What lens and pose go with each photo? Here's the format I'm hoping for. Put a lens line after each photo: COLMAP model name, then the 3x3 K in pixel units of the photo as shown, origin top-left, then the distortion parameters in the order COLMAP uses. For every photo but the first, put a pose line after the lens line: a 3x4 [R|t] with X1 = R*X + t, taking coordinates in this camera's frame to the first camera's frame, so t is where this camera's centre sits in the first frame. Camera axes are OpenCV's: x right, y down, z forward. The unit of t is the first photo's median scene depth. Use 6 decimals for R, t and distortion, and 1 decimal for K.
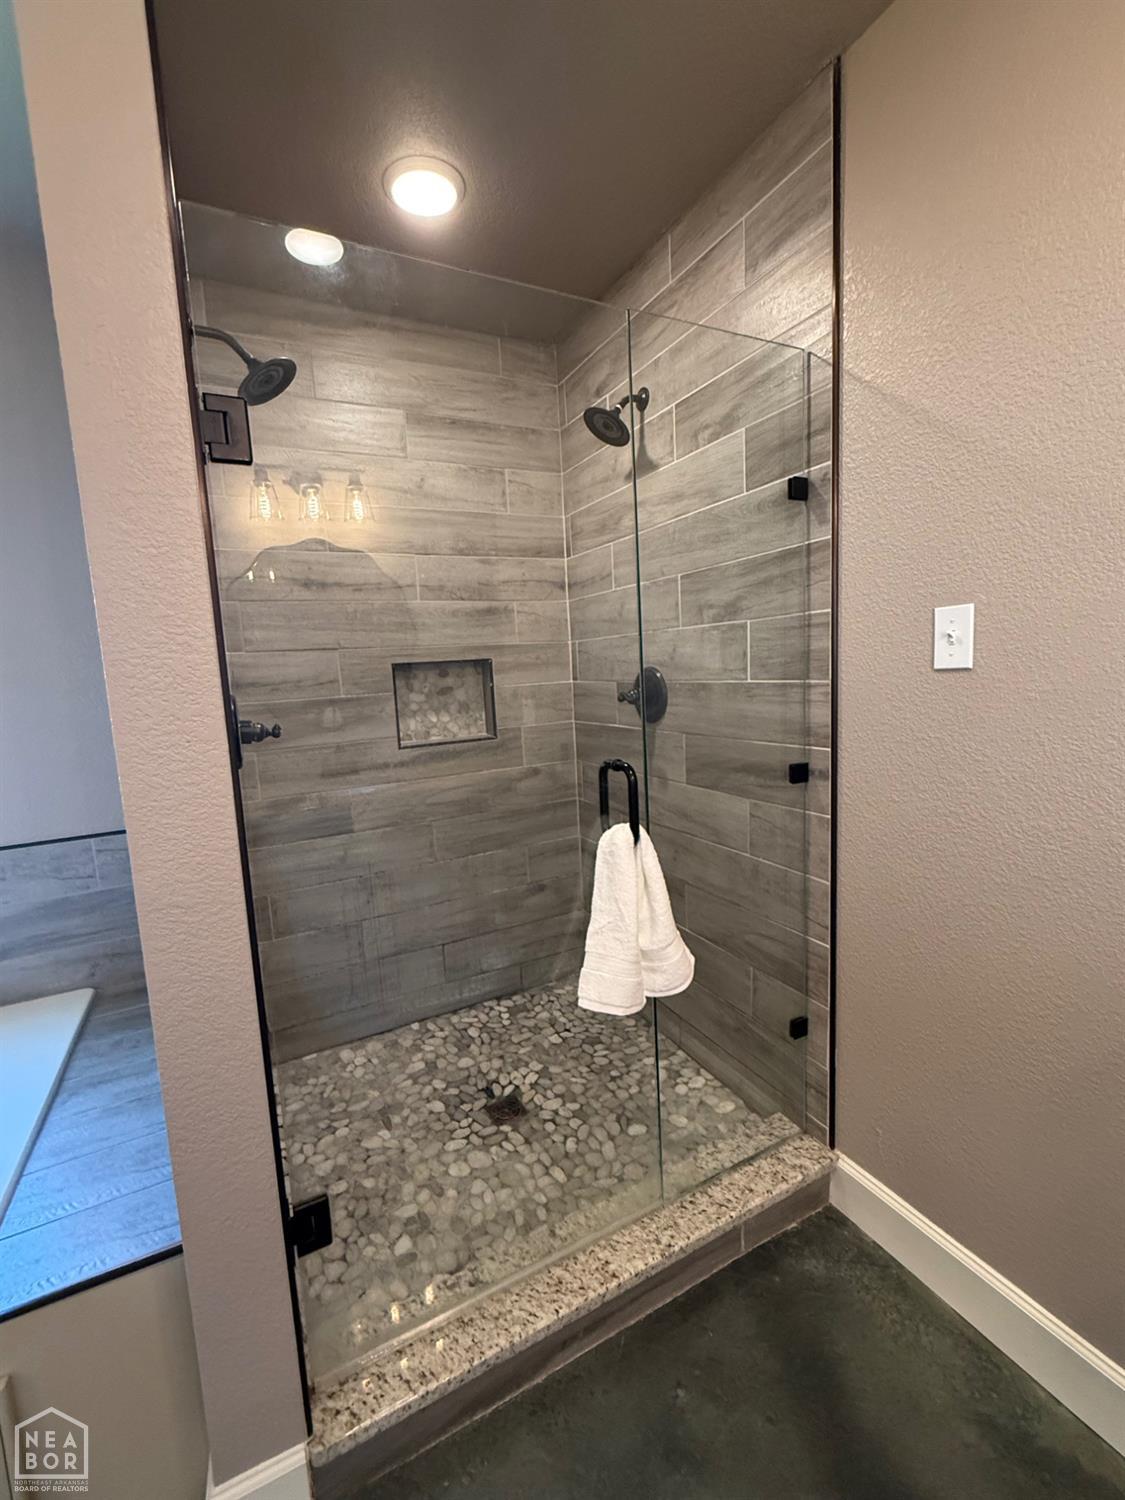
lens RADIAL K [[647.2, 0, 560.2], [0, 647.2, 746.7], [0, 0, 1]] dist [0.002010, -0.001225]
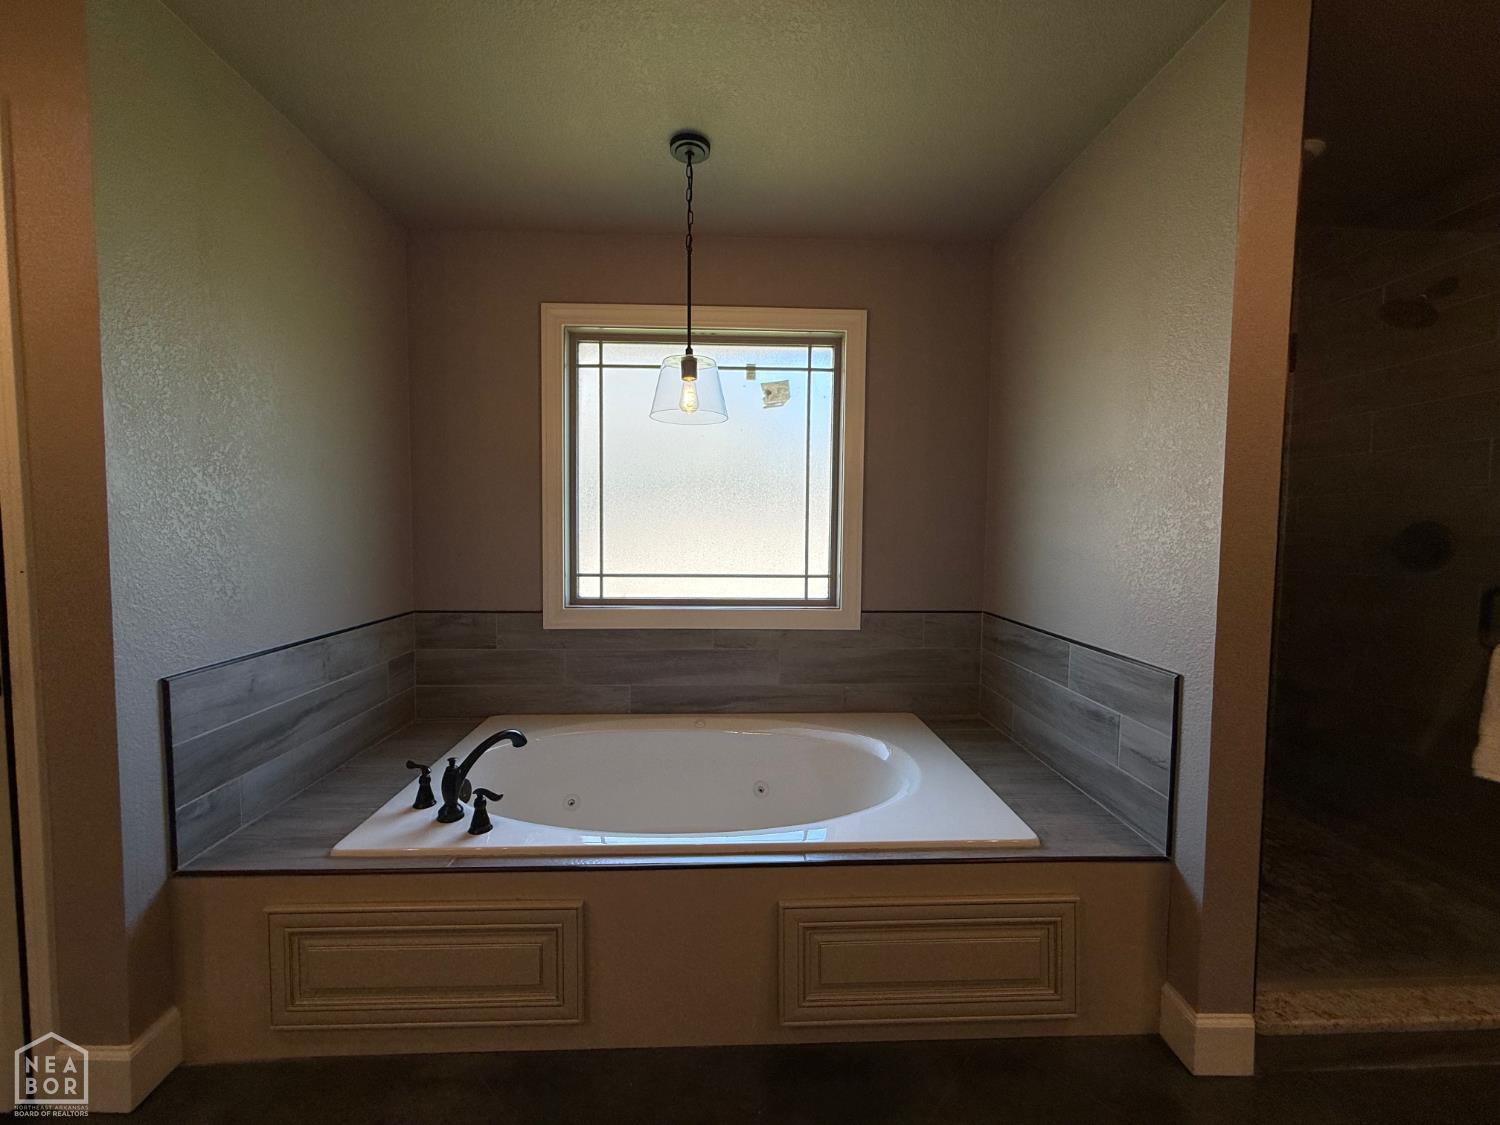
lens RADIAL K [[601.6, 0, 741.8], [0, 601.6, 561.1], [0, 0, 1]] dist [-0.000855, 0.000448]
pose [[0.902538, 0.081066, -0.422911, -0.524017], [-0.106468, 0.993637, -0.036747, 0.117428], [0.417241, 0.078192, 0.905426, -0.452562]]
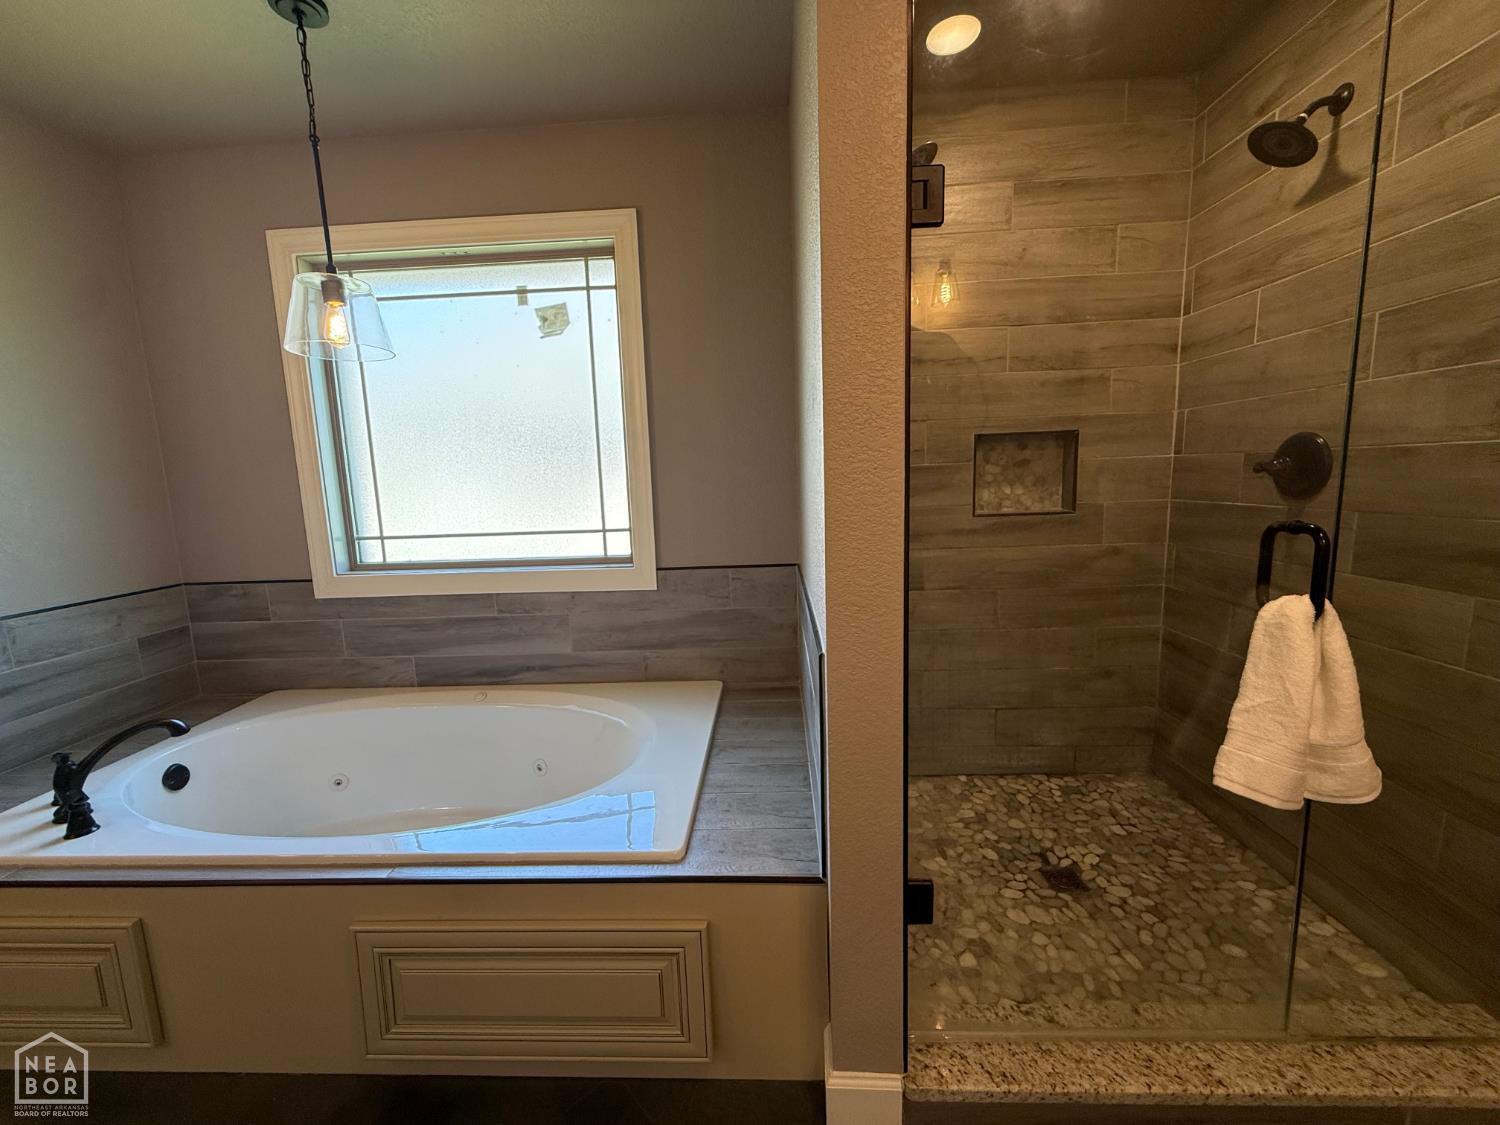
lens RADIAL K [[601.6, 0, 741.7], [0, 601.6, 561.7], [0, 0, 1]] dist [-0.000855, 0.000448]
pose [[0.866009, 0.090343, -0.491799, -0.105175], [-0.070038, 0.995763, 0.059590, 0.053254], [0.495099, -0.017161, 0.868667, -0.044267]]
